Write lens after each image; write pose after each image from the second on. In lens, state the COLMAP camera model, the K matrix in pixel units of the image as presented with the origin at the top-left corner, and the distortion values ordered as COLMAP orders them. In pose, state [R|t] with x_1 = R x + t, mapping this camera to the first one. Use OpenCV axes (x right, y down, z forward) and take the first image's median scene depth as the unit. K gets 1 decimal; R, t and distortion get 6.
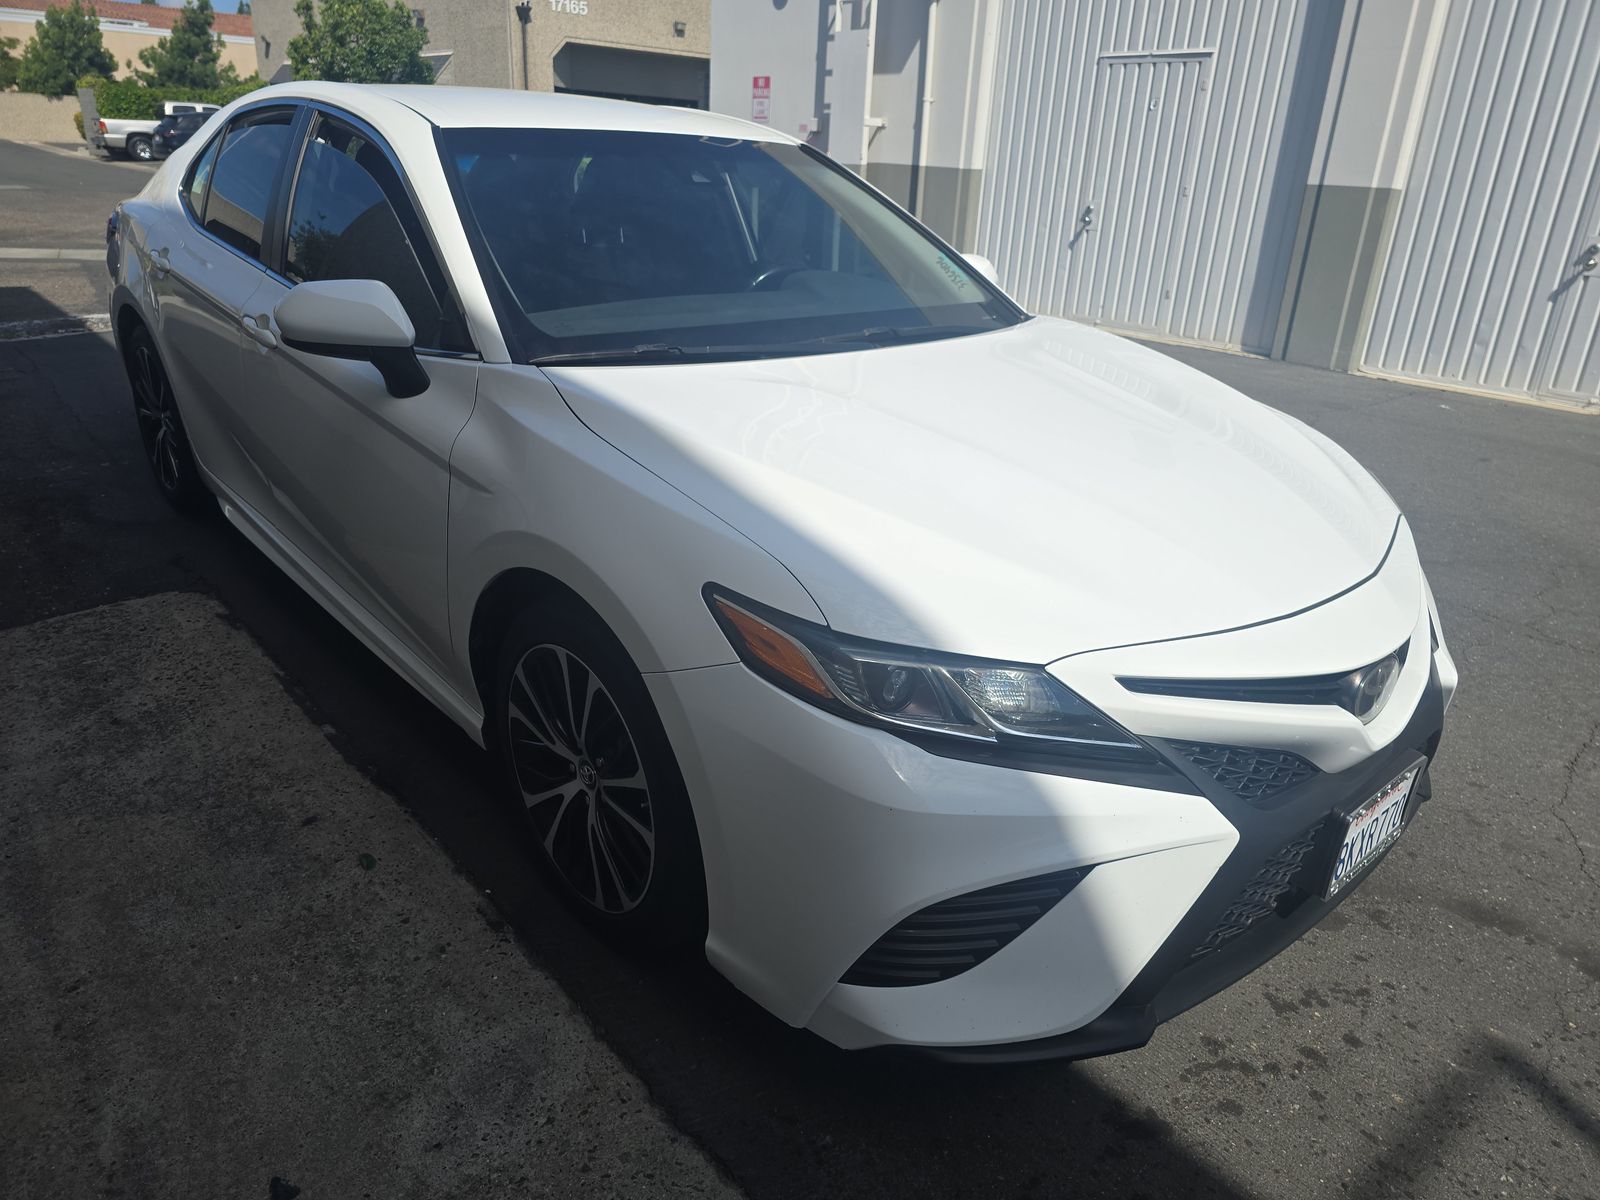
lens RADIAL K [[1088.5, 0, 801.3], [0, 1088.5, 602.1], [0, 0, 1]] dist [0.026230, -0.017858]
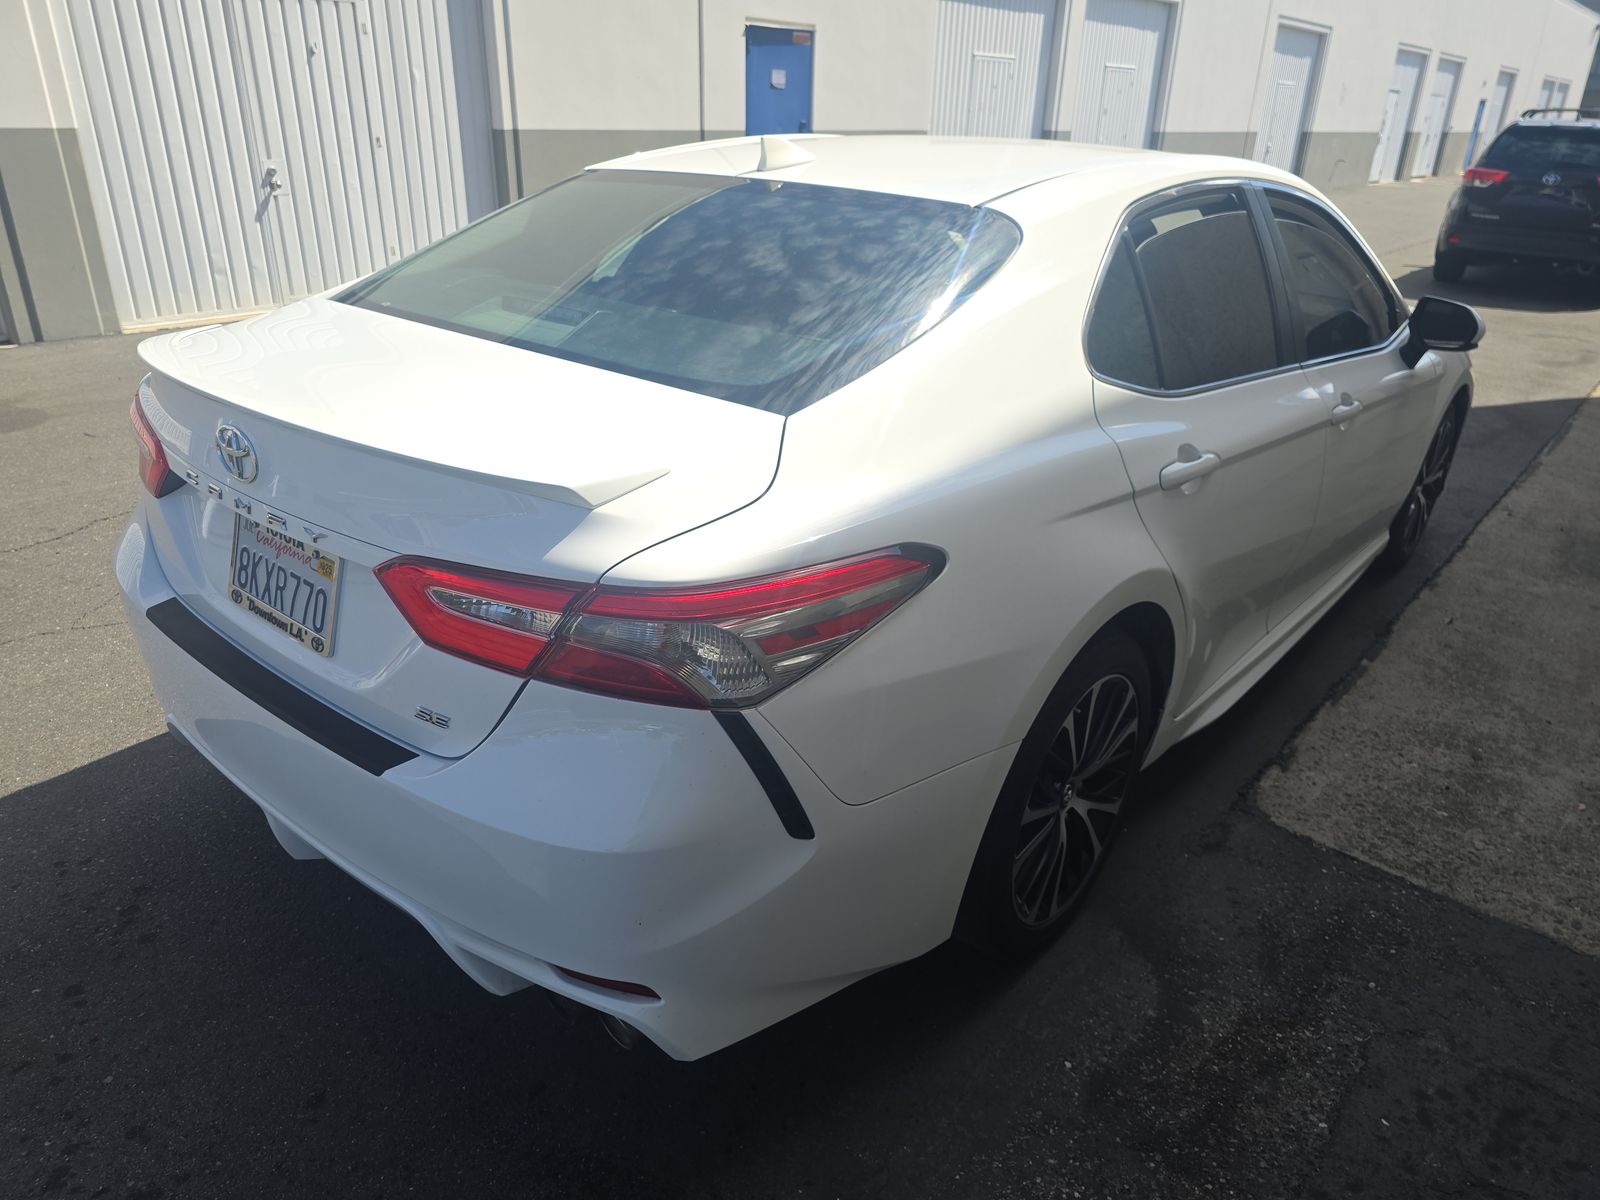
lens RADIAL K [[1088.5, 0, 798.1], [0, 1088.5, 597.3], [0, 0, 1]] dist [0.026230, -0.017858]
pose [[-0.154023, -0.452086, 0.878576, -1.401264], [0.346487, 0.808009, 0.476517, -0.776820], [-0.925324, 0.377809, 0.032190, 1.518216]]
